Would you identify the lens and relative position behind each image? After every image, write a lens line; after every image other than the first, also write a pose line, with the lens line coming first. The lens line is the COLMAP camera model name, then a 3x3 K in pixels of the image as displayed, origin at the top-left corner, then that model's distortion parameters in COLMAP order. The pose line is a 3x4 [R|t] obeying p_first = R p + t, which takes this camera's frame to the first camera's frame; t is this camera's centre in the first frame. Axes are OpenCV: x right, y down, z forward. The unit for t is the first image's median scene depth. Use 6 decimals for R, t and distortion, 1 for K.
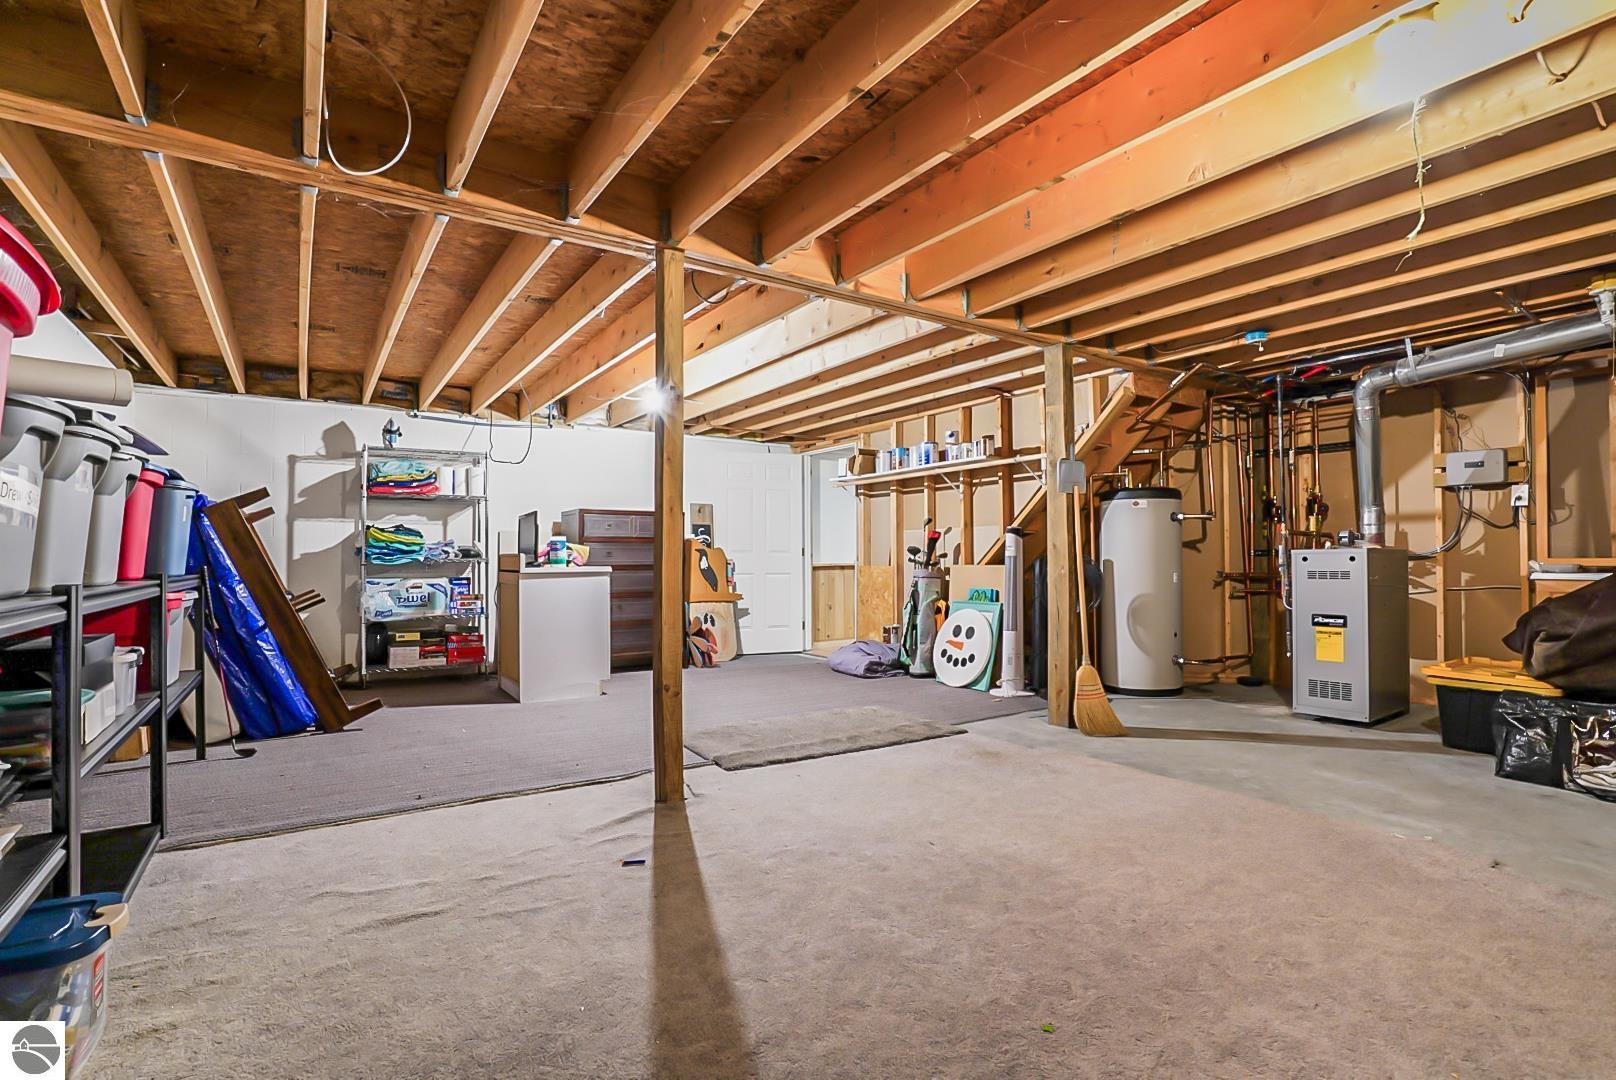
lens RADIAL K [[767.7, 0, 803.7], [0, 767.7, 552.6], [0, 0, 1]] dist [-0.060537, 0.026007]
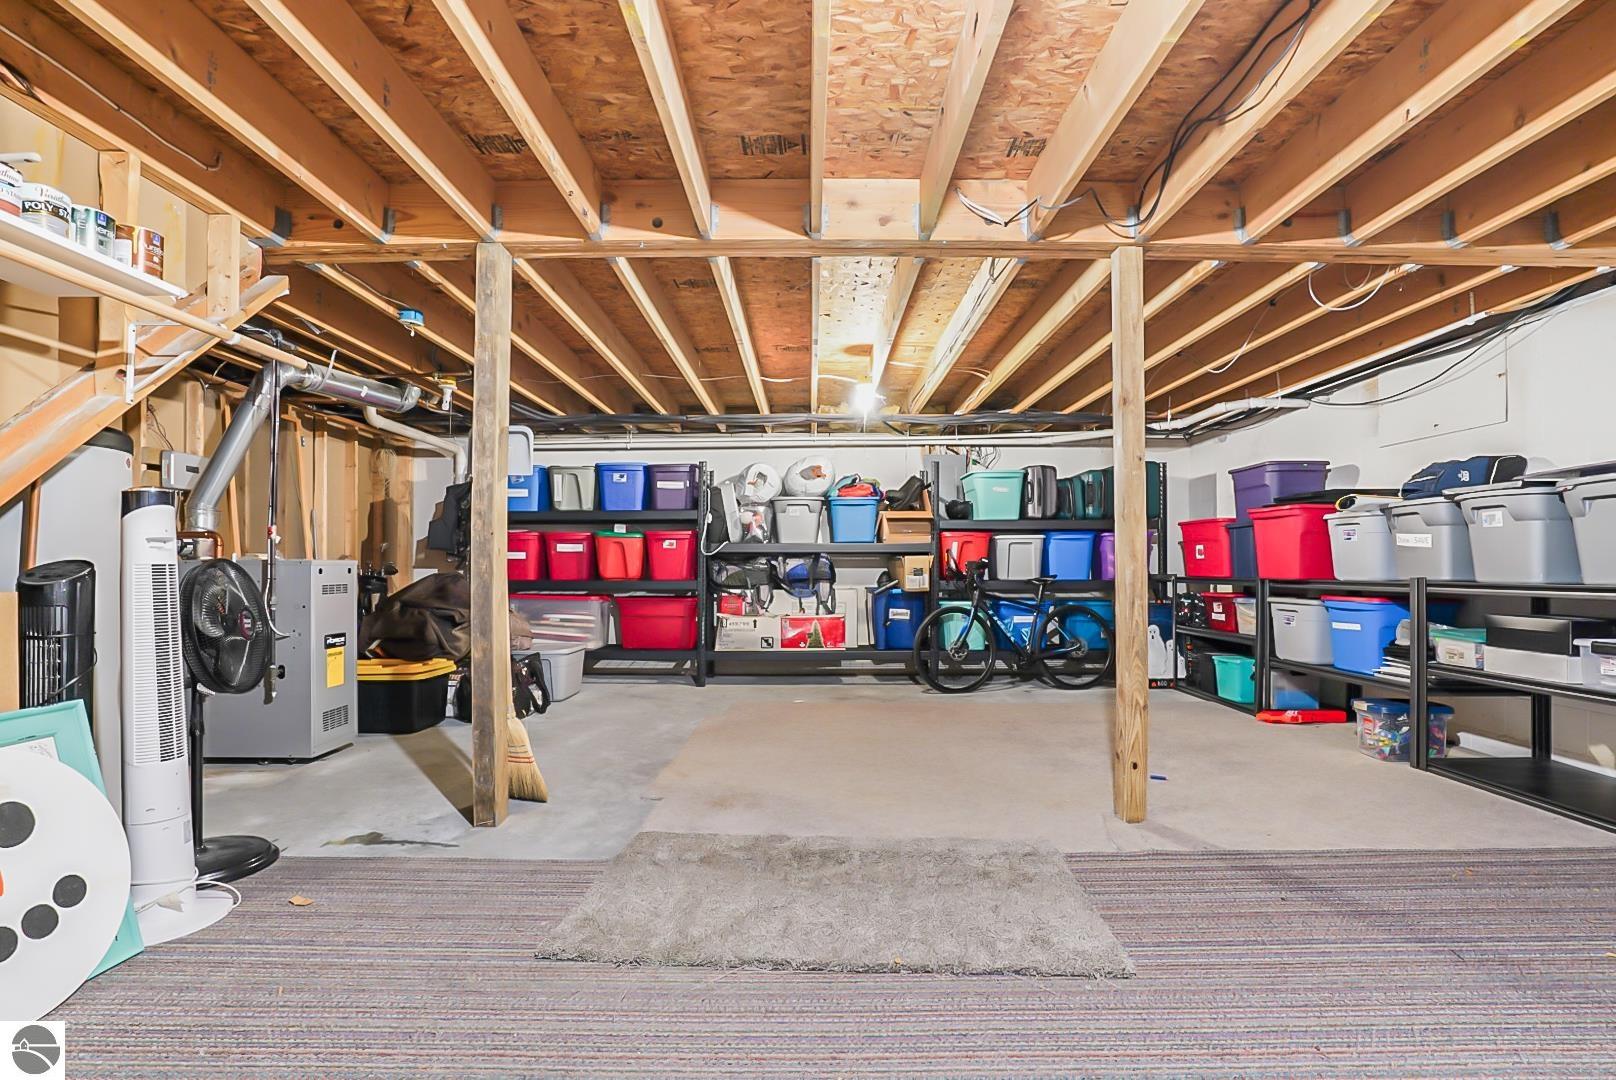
lens RADIAL K [[767.7, 0, 803.7], [0, 767.7, 552.6], [0, 0, 1]] dist [-0.060537, 0.026007]
pose [[-0.831917, 0.015732, 0.554677, -0.264412], [0.001992, 0.999676, -0.025367, 0.010478], [-0.554897, -0.019998, -0.831679, 1.460332]]
